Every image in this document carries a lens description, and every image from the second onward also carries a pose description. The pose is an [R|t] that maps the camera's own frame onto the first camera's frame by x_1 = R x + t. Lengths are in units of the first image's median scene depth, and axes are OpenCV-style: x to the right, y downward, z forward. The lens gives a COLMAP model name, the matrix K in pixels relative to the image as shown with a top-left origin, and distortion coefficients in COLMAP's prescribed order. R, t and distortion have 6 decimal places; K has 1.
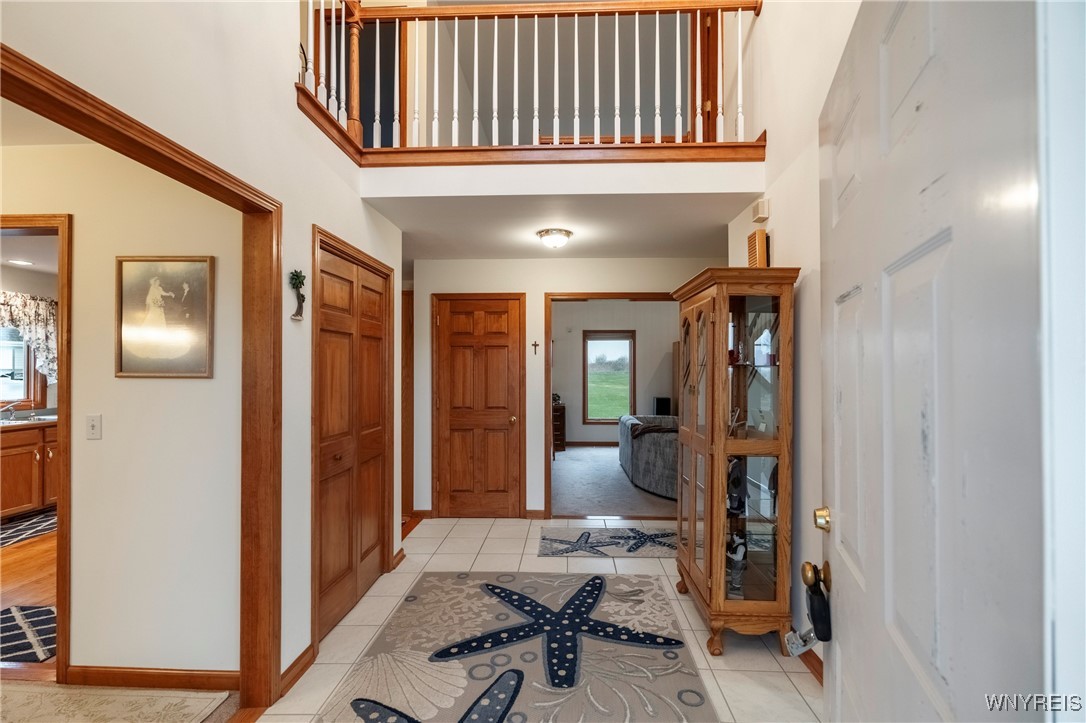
lens RADIAL K [[488.1, 0, 545.7], [0, 488.1, 364.4], [0, 0, 1]] dist [0.005818, 0.000856]
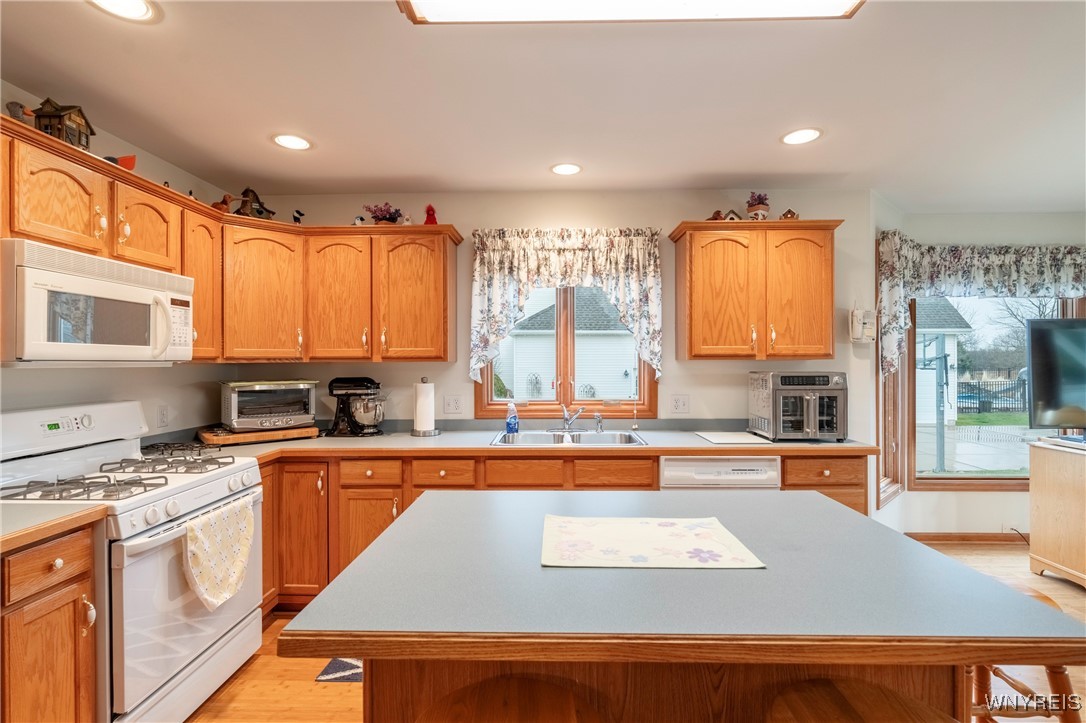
lens RADIAL K [[517.3, 0, 542.6], [0, 517.3, 362.4], [0, 0, 1]] dist [0.001179, 0.000585]
pose [[0.025677, 0.002644, -0.999667, -0.417669], [0.013087, 0.999910, 0.002981, 0.019356], [0.999585, -0.013159, 0.025641, 0.886864]]
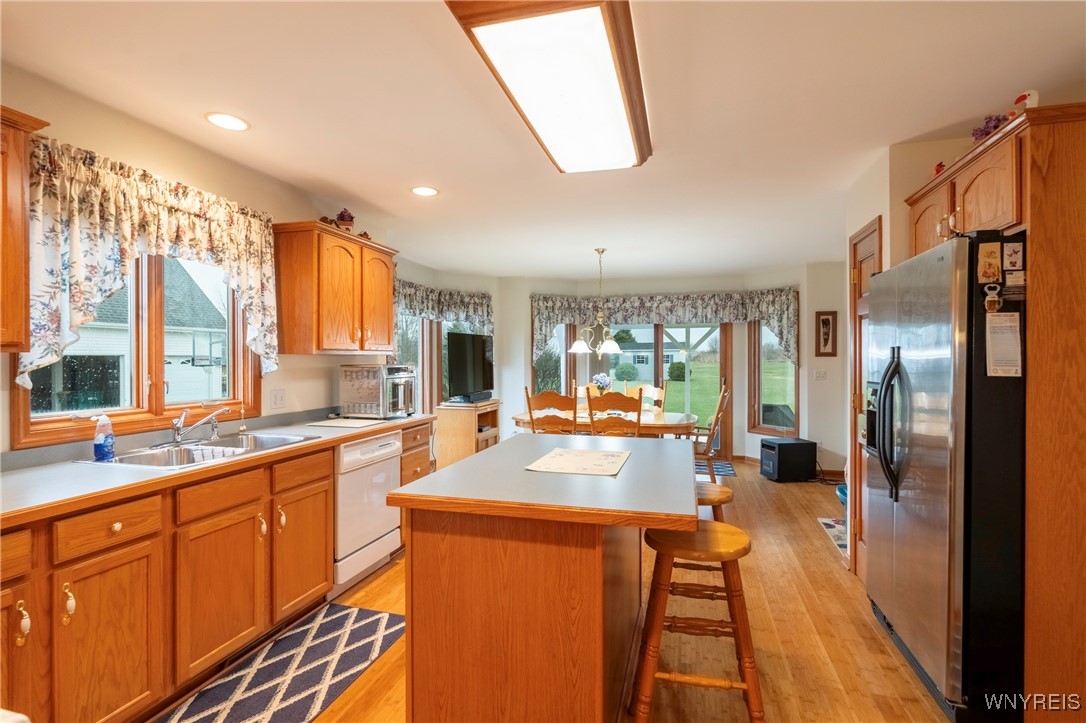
lens RADIAL K [[517.3, 0, 548.7], [0, 517.3, 360.3], [0, 0, 1]] dist [0.001179, 0.000585]
pose [[0.976870, 0.002558, -0.213821, -0.602634], [0.000379, 0.999906, 0.013697, 0.019290], [0.213836, -0.013461, 0.976777, 0.525606]]
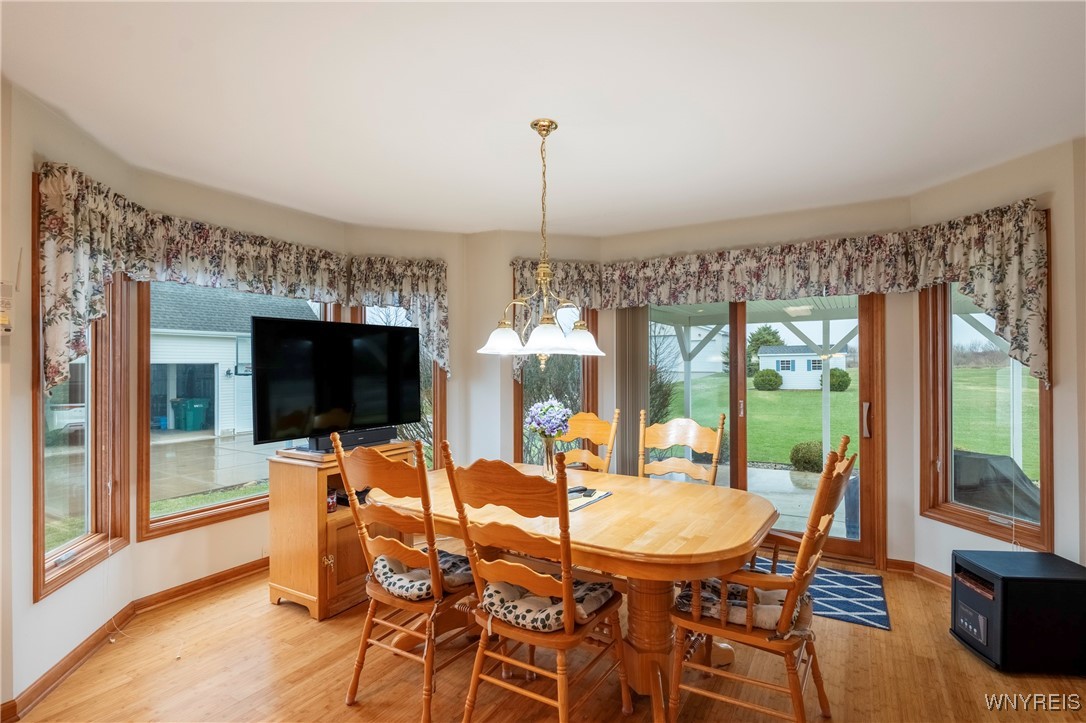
lens RADIAL K [[517.3, 0, 571.3], [0, 517.3, 363.1], [0, 0, 1]] dist [0.001179, 0.000585]
pose [[0.898926, -0.003376, -0.438088, -0.497269], [0.007184, 0.999949, 0.007037, 0.023281], [0.438042, -0.009473, 0.898904, 1.145965]]
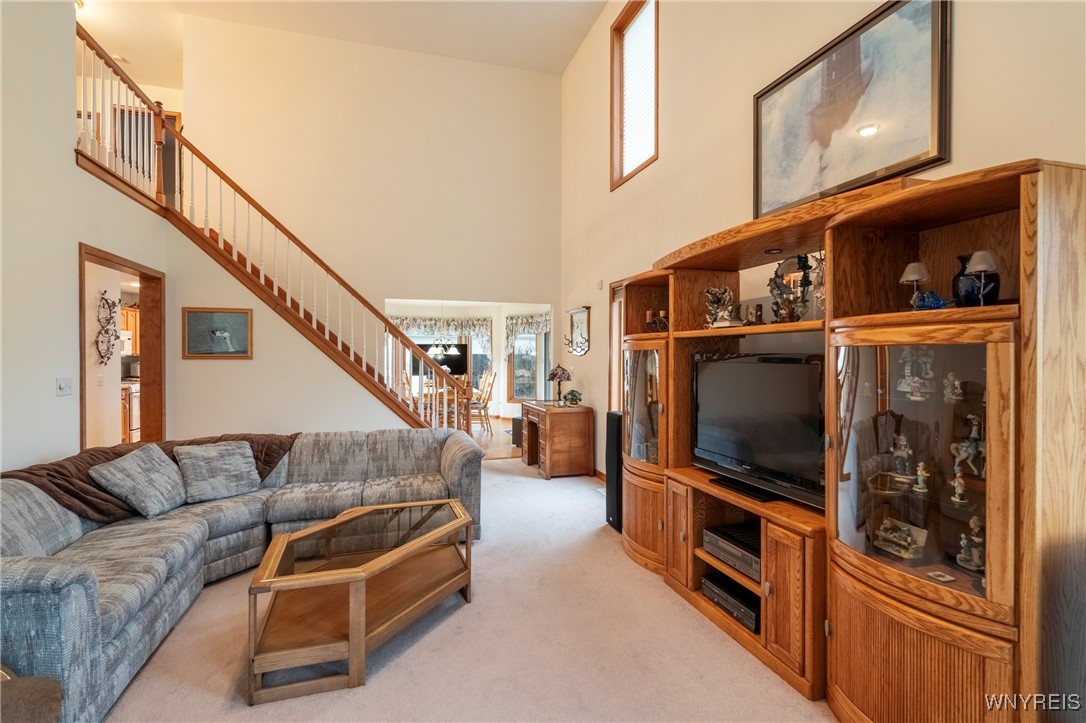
lens RADIAL K [[517.3, 0, 546.0], [0, 517.3, 356.4], [0, 0, 1]] dist [0.001179, 0.000585]
pose [[0.335893, 0.007279, -0.941872, 1.090711], [0.009403, 0.999894, 0.011081, 0.007362], [0.941853, -0.012579, 0.335789, 1.283315]]
